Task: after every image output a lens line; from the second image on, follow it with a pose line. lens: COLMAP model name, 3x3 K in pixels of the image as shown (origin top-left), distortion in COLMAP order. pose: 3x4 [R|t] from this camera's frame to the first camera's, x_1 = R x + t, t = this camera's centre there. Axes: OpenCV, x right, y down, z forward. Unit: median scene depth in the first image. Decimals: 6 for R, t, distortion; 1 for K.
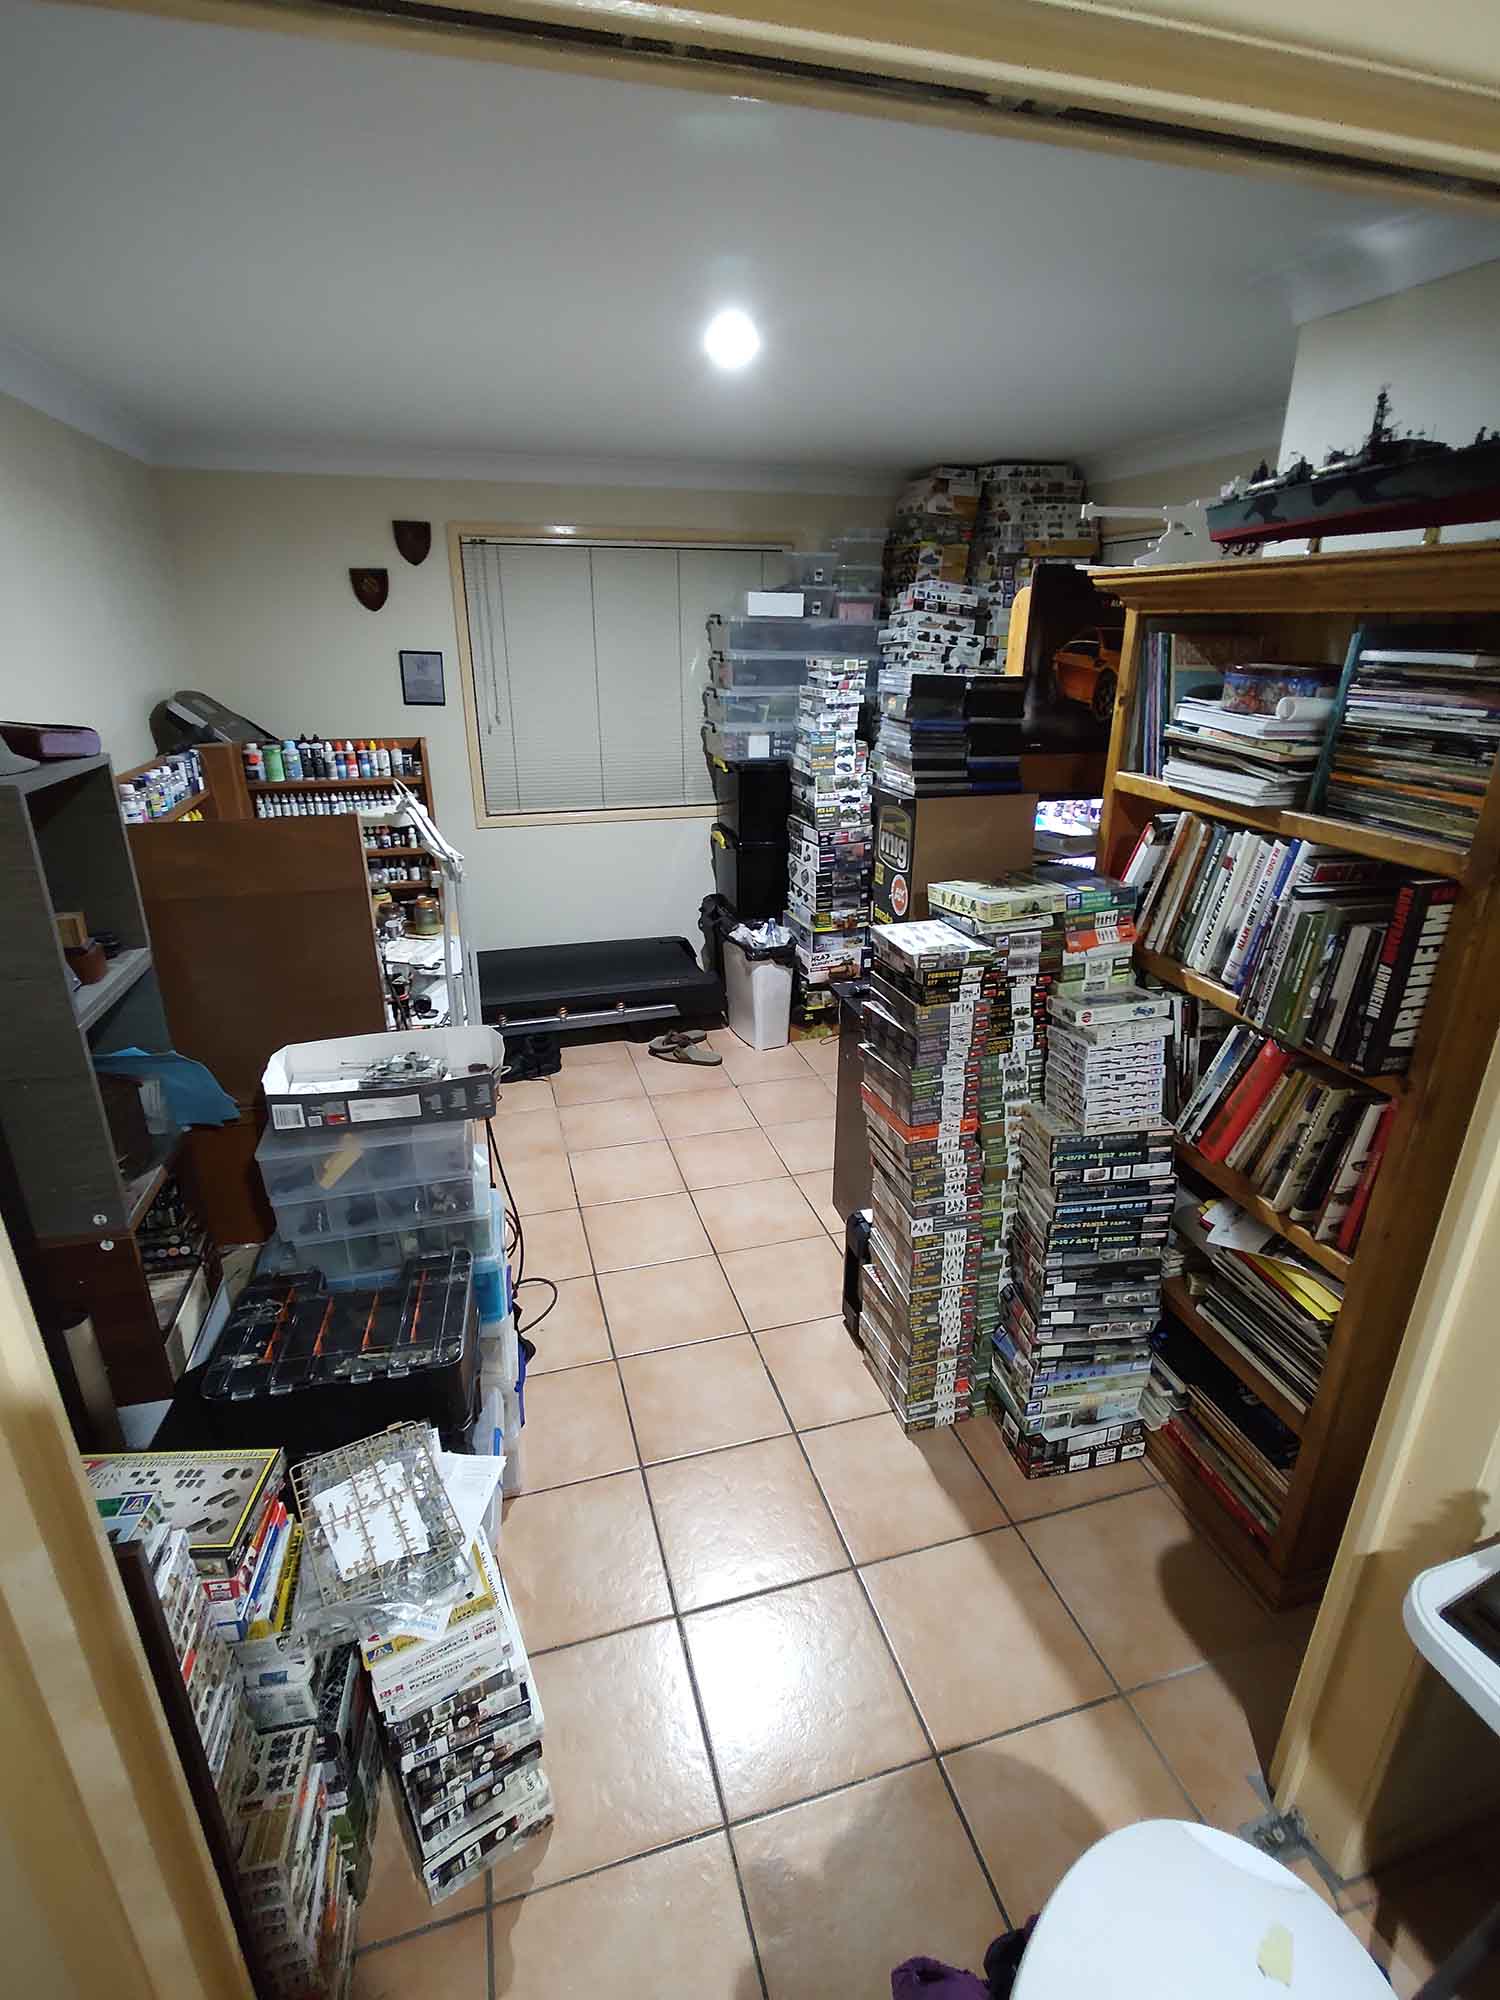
lens RADIAL K [[962.5, 0, 748.0], [0, 962.5, 1001.9], [0, 0, 1]] dist [-0.001070, 0.000153]
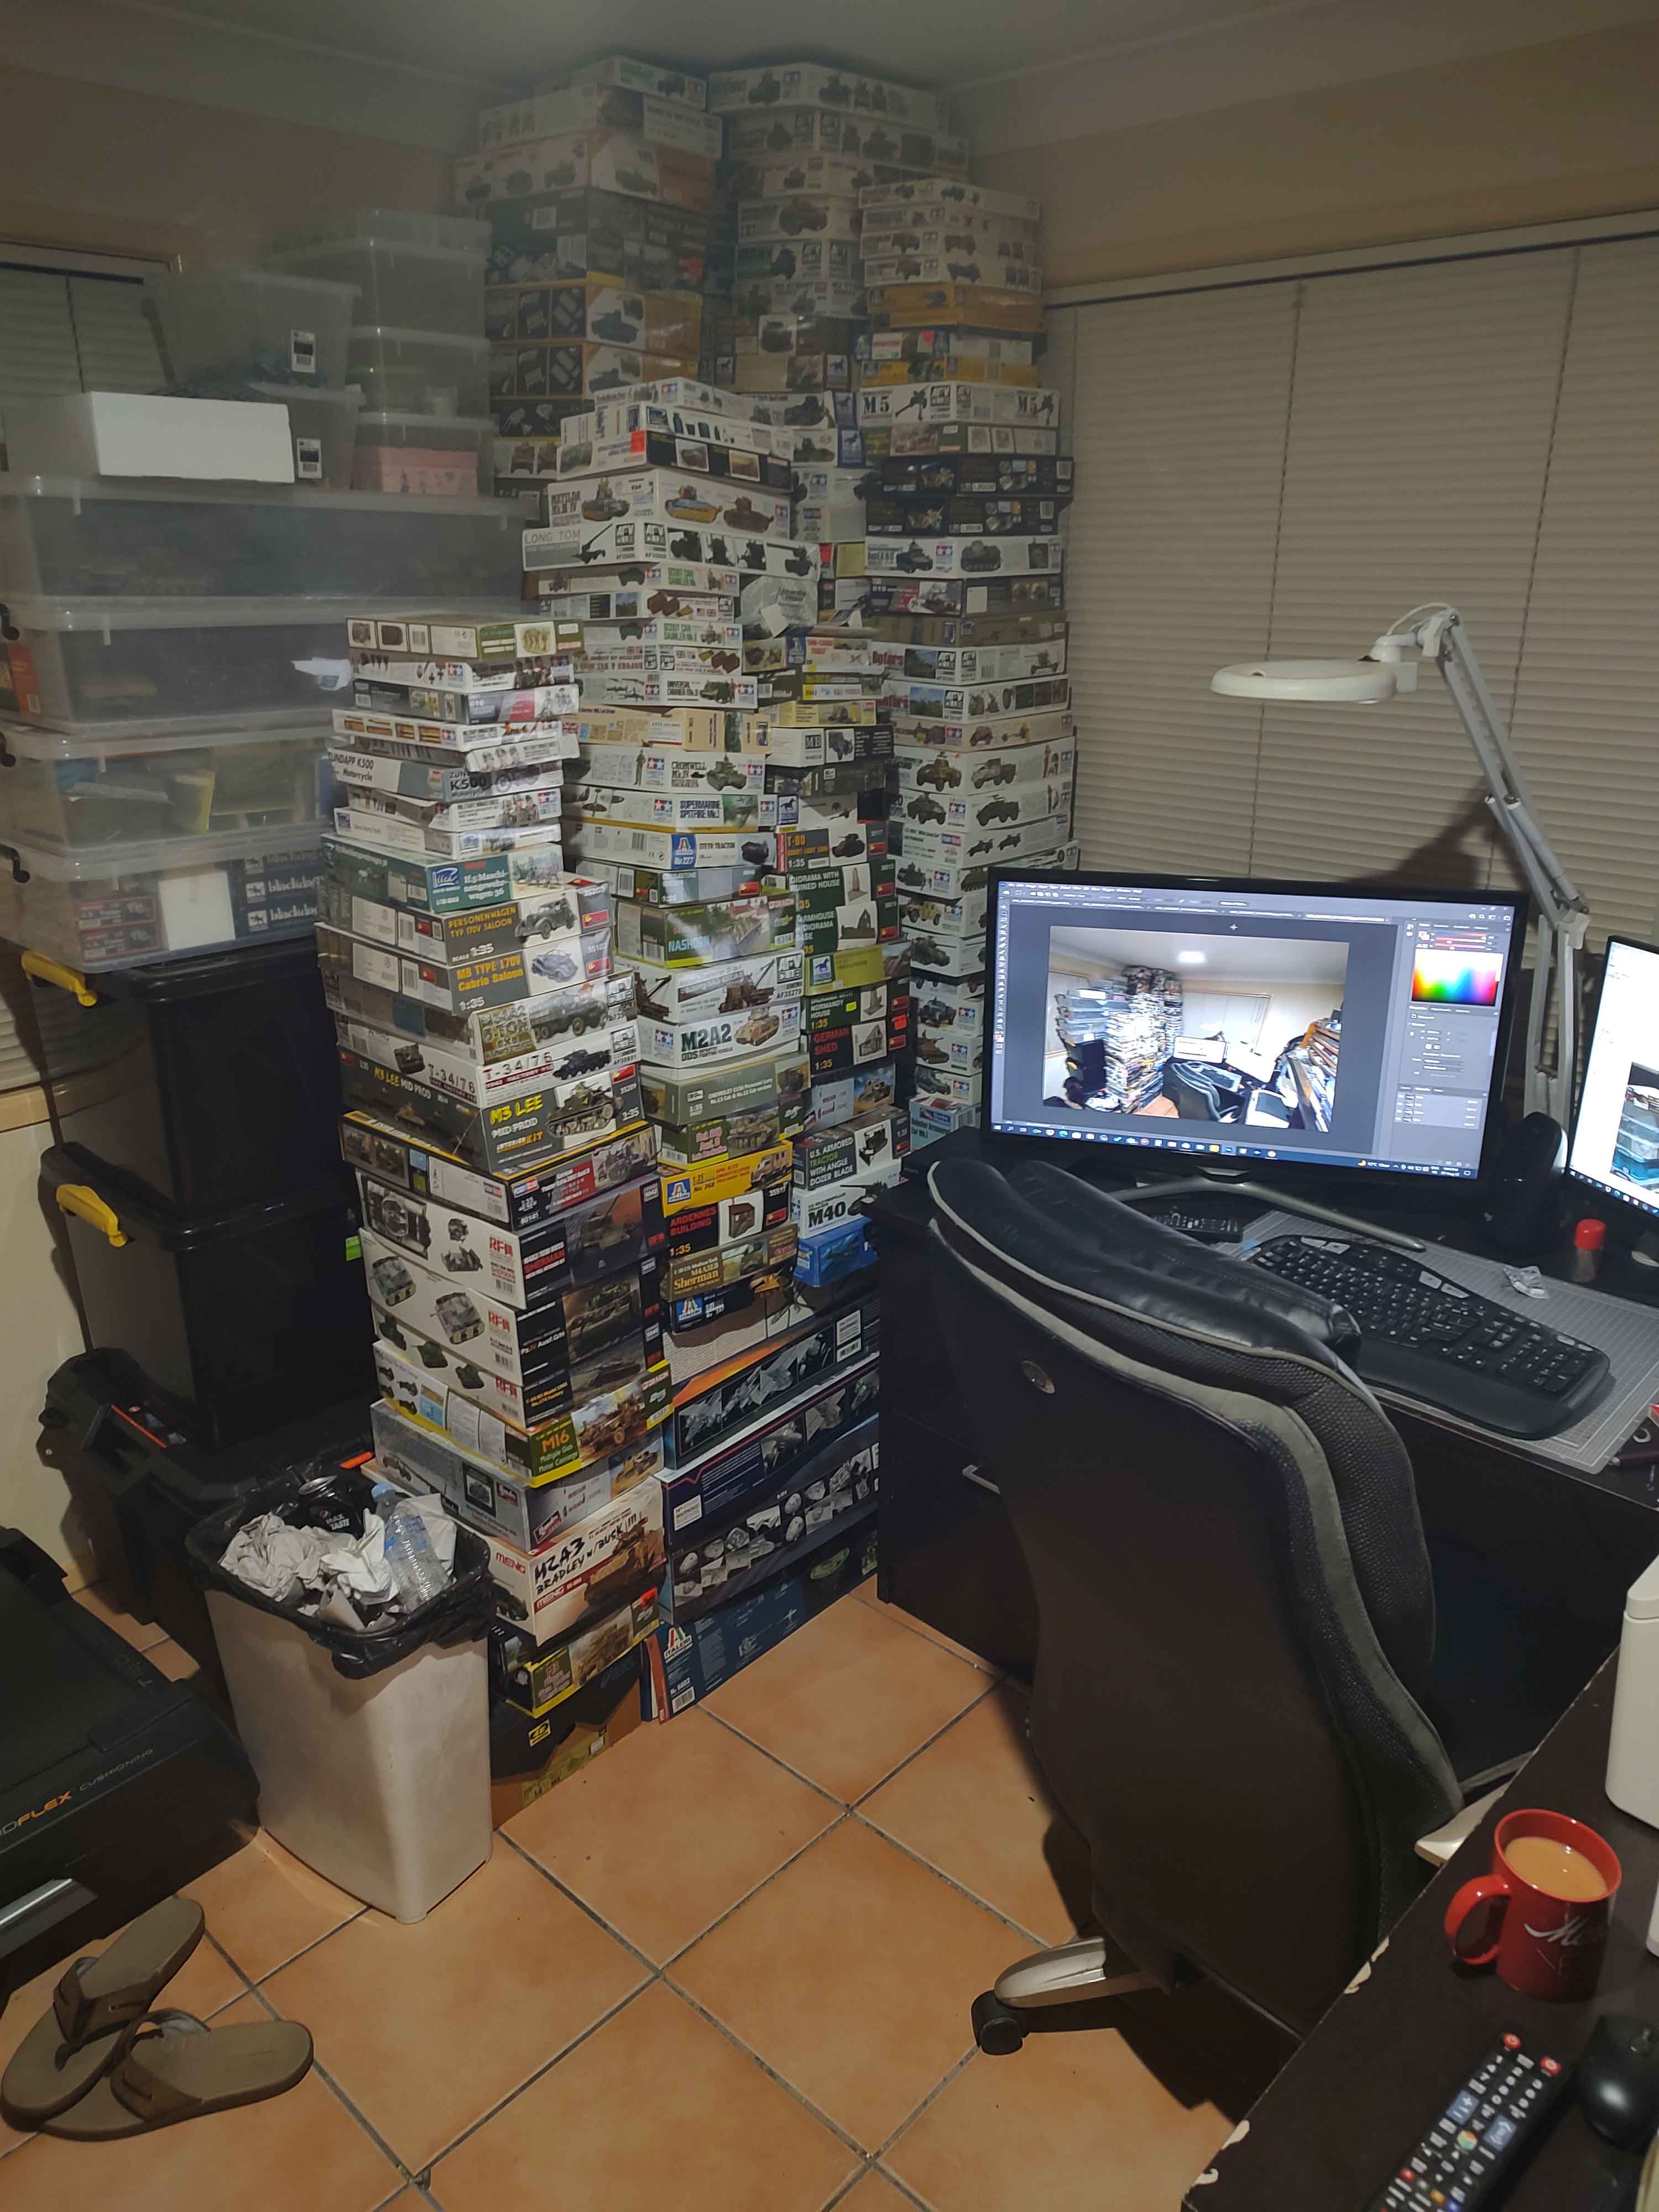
lens RADIAL K [[1575.0, 0, 837.0], [0, 1575.0, 1091.3], [0, 0, 1]] dist [0.021488, -0.006445]
pose [[0.855916, -0.175969, 0.486254, -0.071797], [0.193730, 0.980955, 0.013986, -0.188248], [-0.479455, 0.082231, 0.873705, 0.503175]]
